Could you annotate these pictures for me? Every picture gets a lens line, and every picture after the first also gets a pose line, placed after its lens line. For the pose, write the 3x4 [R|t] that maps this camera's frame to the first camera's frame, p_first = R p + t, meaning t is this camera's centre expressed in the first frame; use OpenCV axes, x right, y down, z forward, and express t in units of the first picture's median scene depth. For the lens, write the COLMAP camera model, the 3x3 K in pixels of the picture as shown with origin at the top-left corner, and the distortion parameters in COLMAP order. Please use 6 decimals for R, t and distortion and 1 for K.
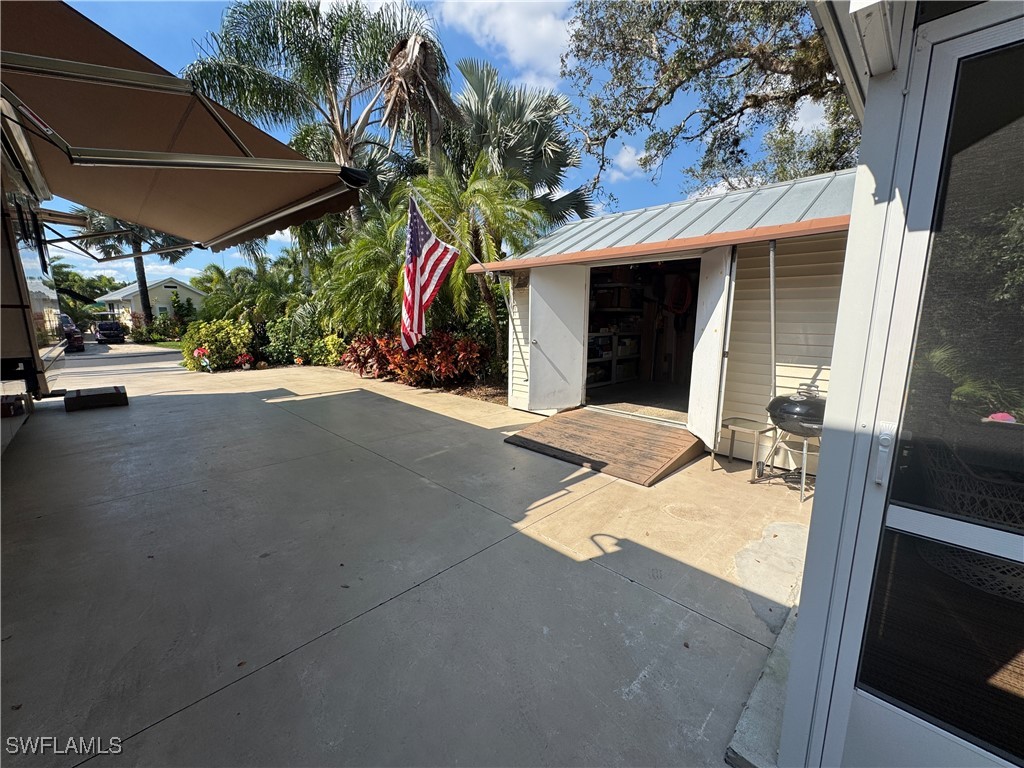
lens RADIAL K [[407.3, 0, 509.7], [0, 407.3, 384.1], [0, 0, 1]] dist [-0.004835, 0.000791]
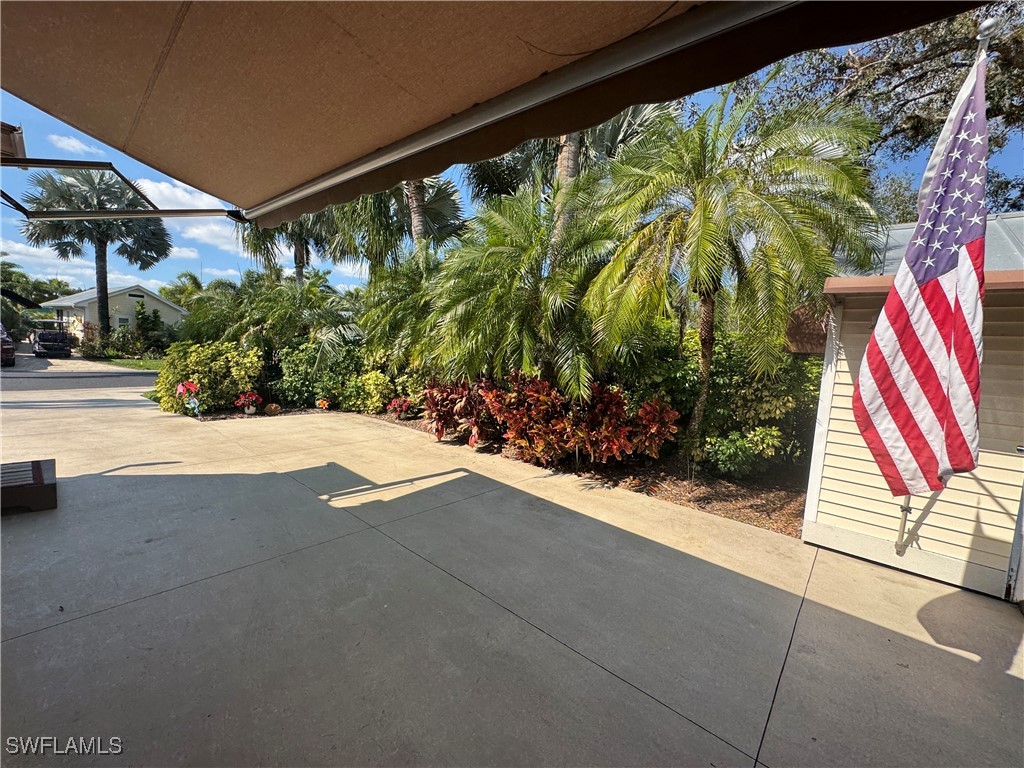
lens RADIAL K [[407.3, 0, 509.7], [0, 407.3, 384.1], [0, 0, 1]] dist [-0.004835, 0.000791]
pose [[0.996164, 0.054202, 0.068696, -0.256412], [-0.048421, 0.995356, -0.083195, -0.051616], [-0.072886, 0.079550, 0.994163, 0.271937]]
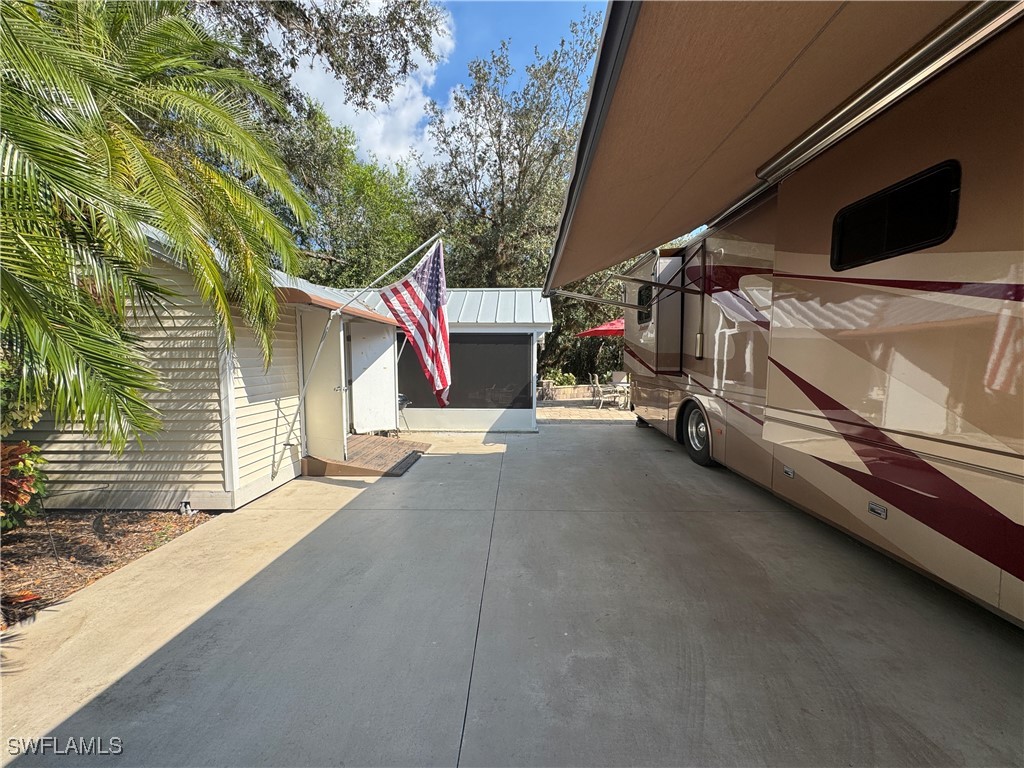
lens RADIAL K [[407.3, 0, 509.7], [0, 407.3, 384.1], [0, 0, 1]] dist [-0.004835, 0.000791]
pose [[-0.691866, -0.046551, 0.720524, -0.416493], [0.122462, 0.975895, 0.180641, -0.109259], [-0.711565, 0.213216, -0.669488, 0.618132]]
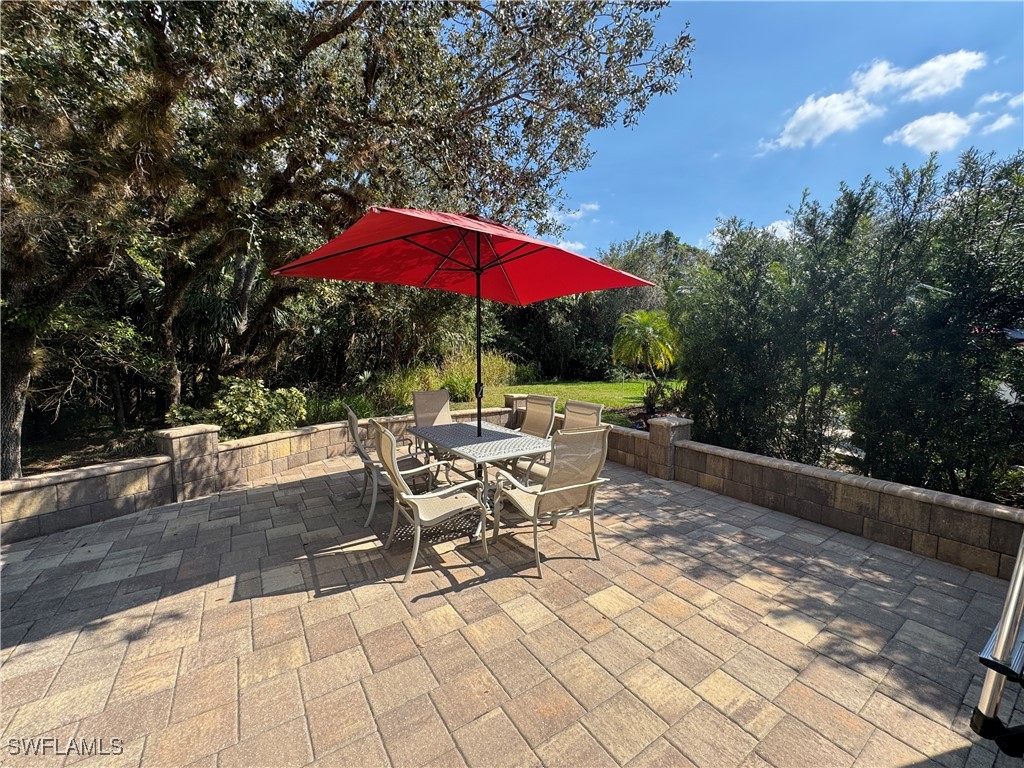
lens RADIAL K [[409.2, 0, 507.7], [0, 409.2, 384.1], [0, 0, 1]] dist [-0.000023, 0.000103]
pose [[-0.977400, -0.033145, 0.208782, 0.071194], [0.018625, 0.970289, 0.241233, 0.000753], [-0.210575, 0.239670, -0.947743, -0.046258]]
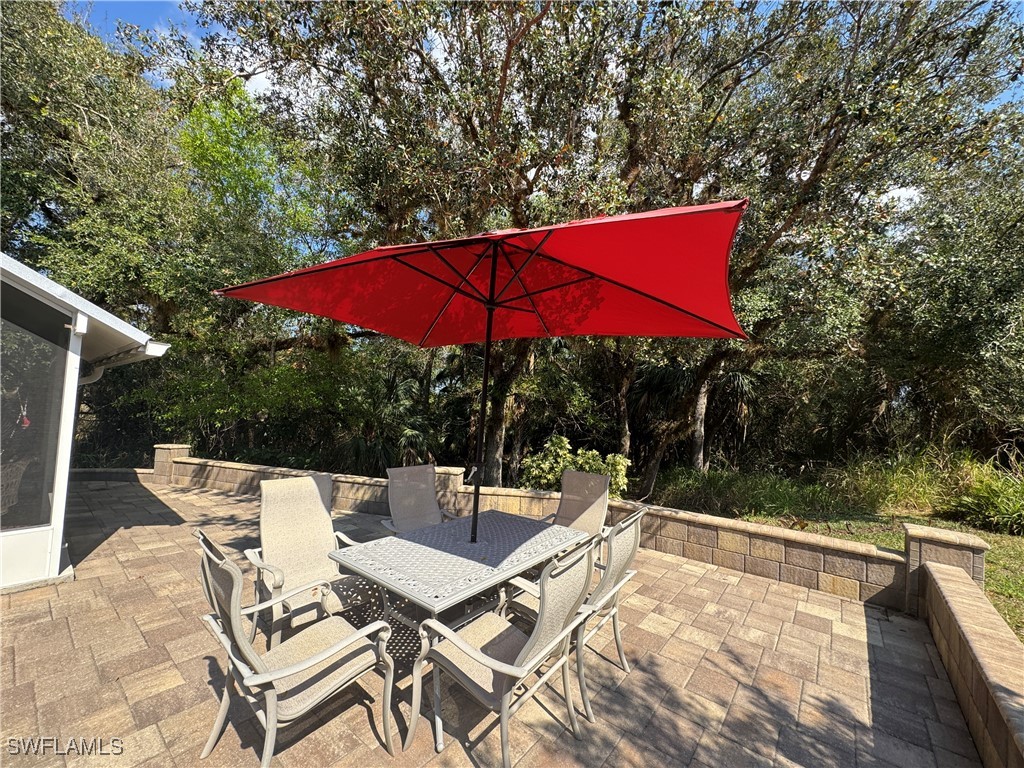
lens RADIAL K [[407.3, 0, 509.7], [0, 407.3, 384.1], [0, 0, 1]] dist [-0.004835, 0.000791]
pose [[-0.094189, 0.042356, 0.994653, -0.079869], [0.123176, 0.991914, -0.030575, 0.049653], [-0.987905, 0.119637, -0.098645, -0.384564]]
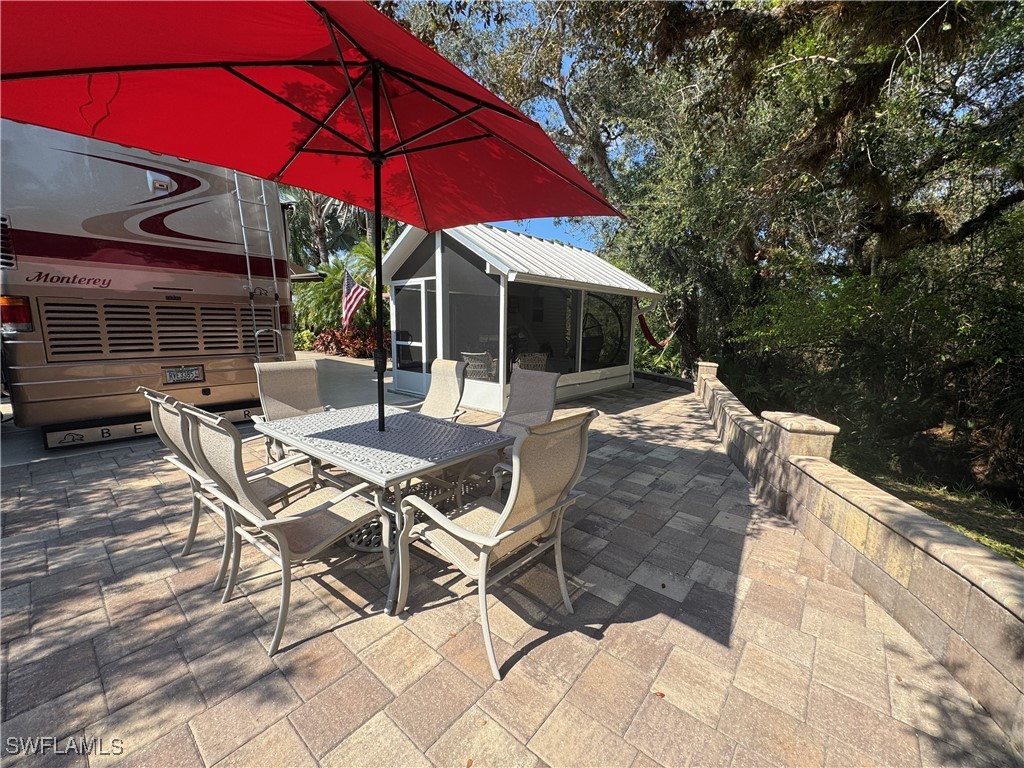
lens RADIAL K [[407.3, 0, 509.7], [0, 407.3, 384.1], [0, 0, 1]] dist [-0.004835, 0.000791]
pose [[0.997255, -0.000353, 0.074045, 0.226647], [0.001313, 0.999916, -0.012918, 0.109769], [-0.074034, 0.012979, 0.997171, -0.615775]]
